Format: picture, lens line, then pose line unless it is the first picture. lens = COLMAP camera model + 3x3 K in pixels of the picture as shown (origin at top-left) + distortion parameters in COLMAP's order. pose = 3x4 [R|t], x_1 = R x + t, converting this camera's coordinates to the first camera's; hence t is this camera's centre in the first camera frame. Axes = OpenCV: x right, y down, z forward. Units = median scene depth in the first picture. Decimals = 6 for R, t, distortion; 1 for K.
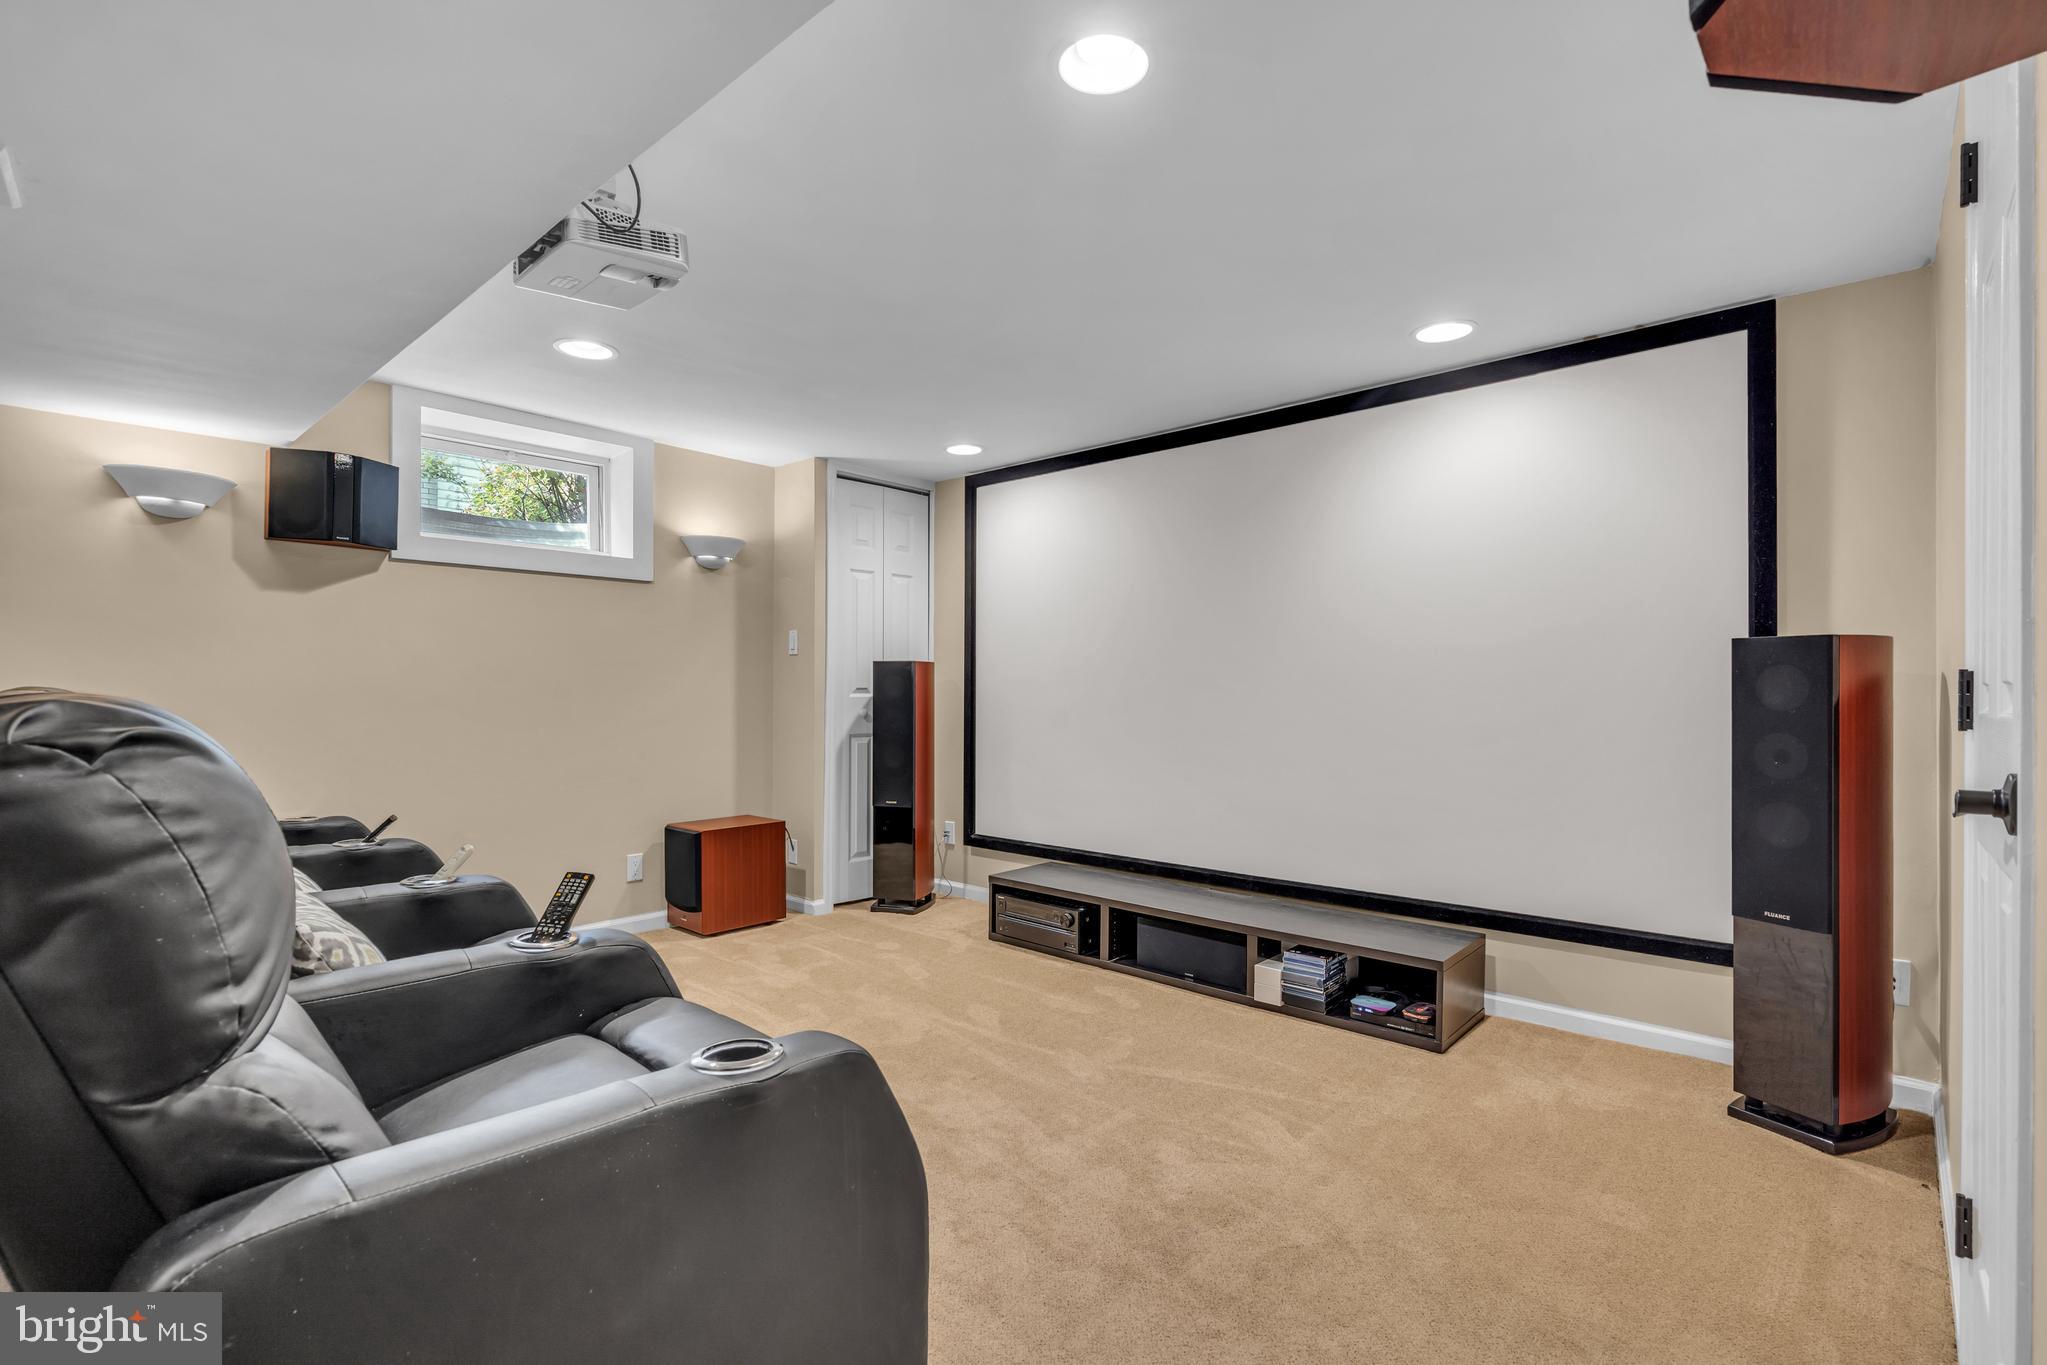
lens RADIAL K [[924.4, 0, 1028.9], [0, 924.4, 678.8], [0, 0, 1]] dist [-0.000411, -0.000958]
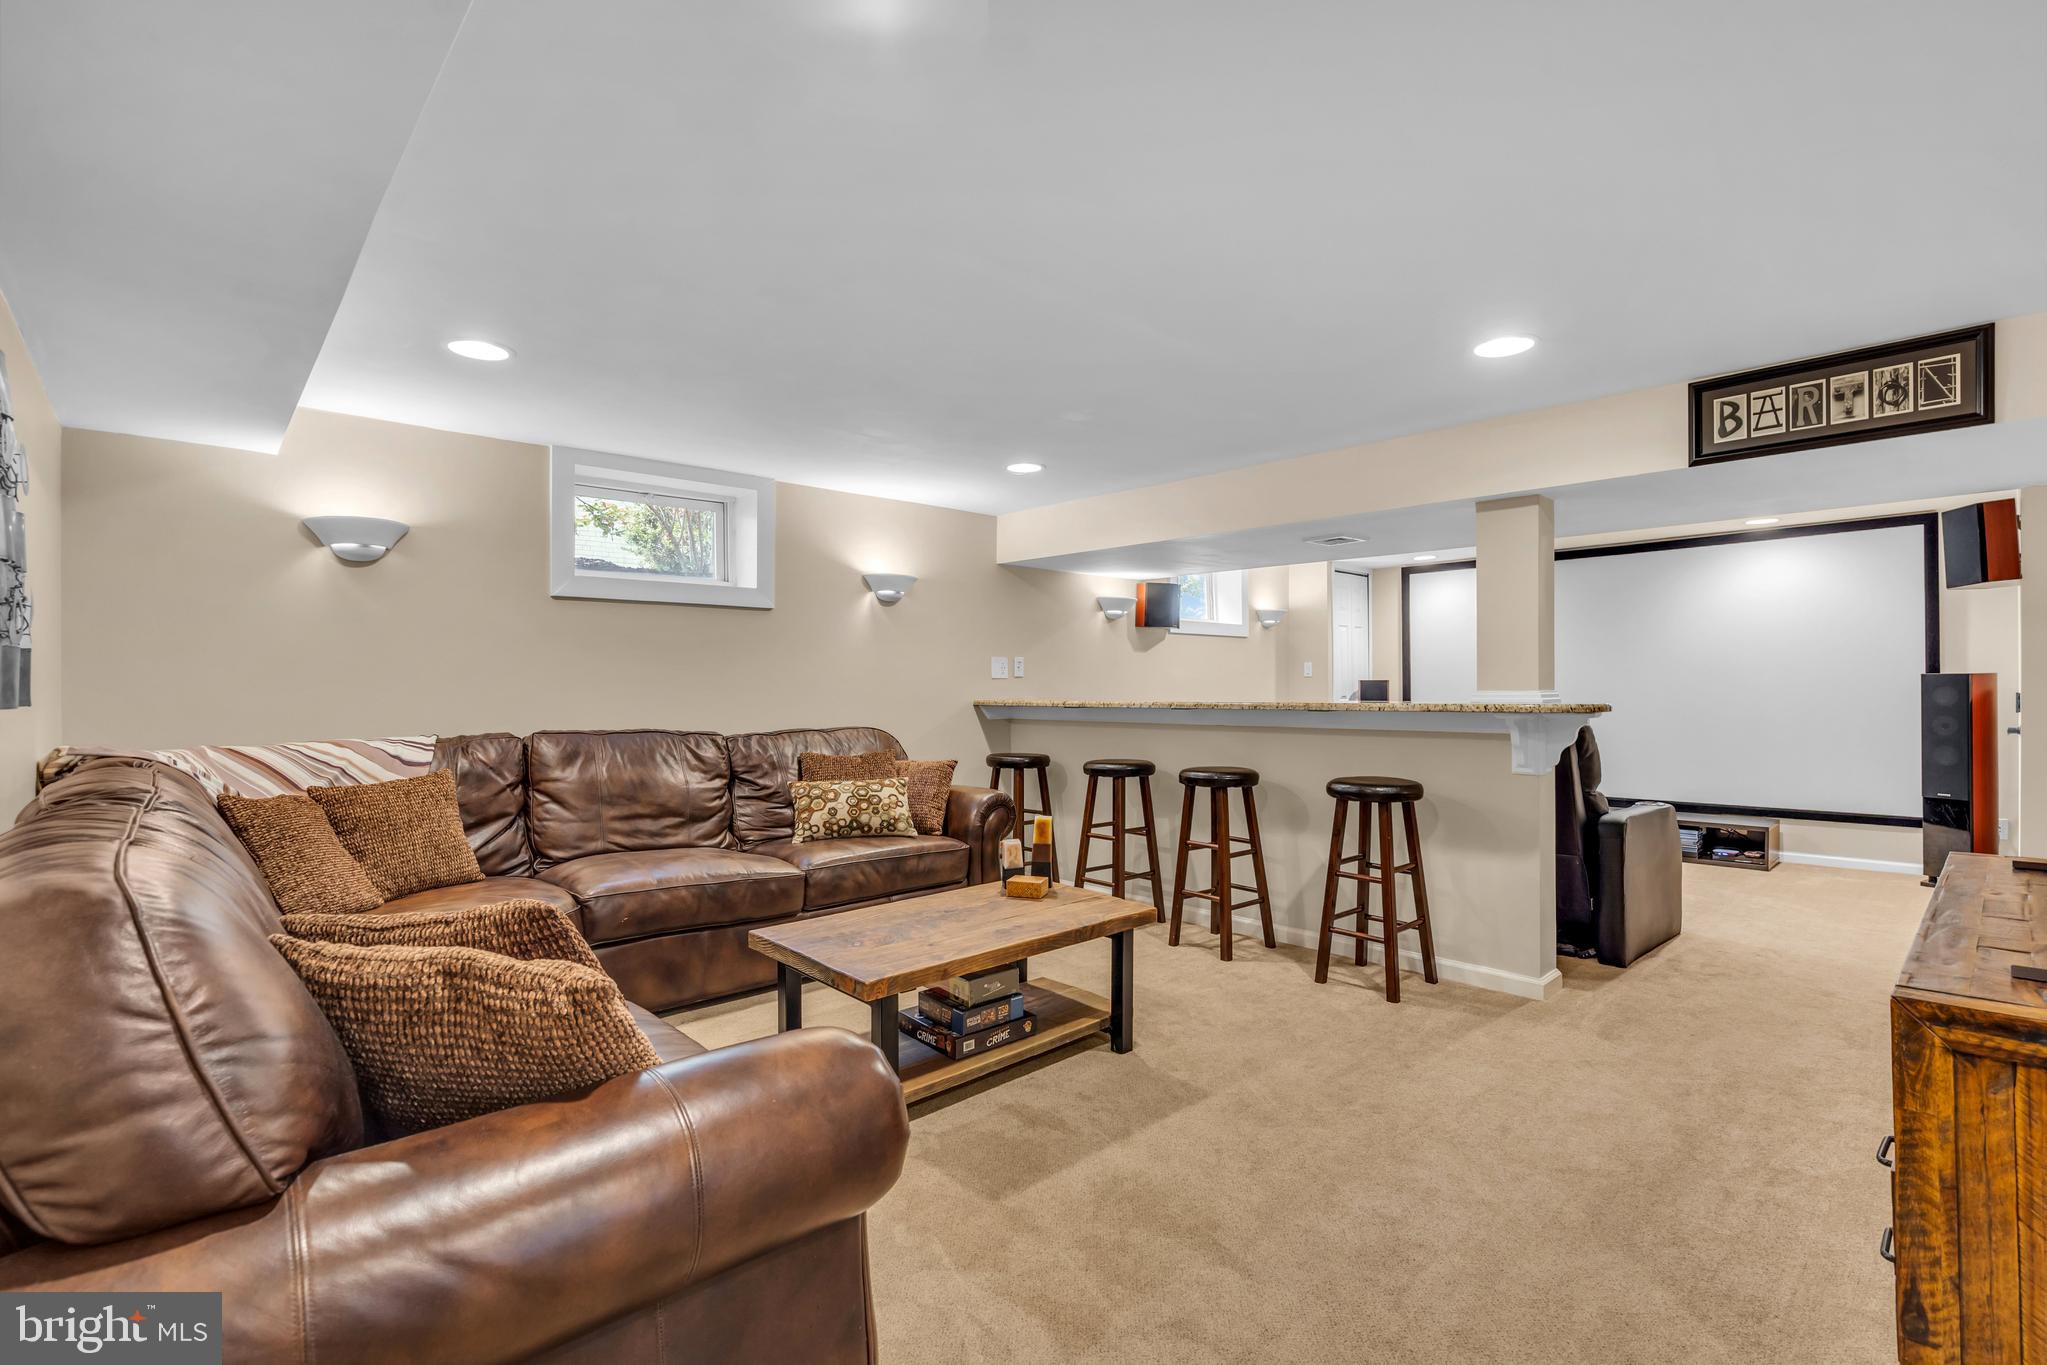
lens RADIAL K [[924.4, 0, 1020.8], [0, 924.4, 681.2], [0, 0, 1]] dist [-0.000411, -0.000958]
pose [[0.995964, -0.015566, -0.088393, -0.880225], [0.014000, 0.999734, -0.018308, 0.002914], [0.088655, 0.016996, 0.995917, -1.026843]]
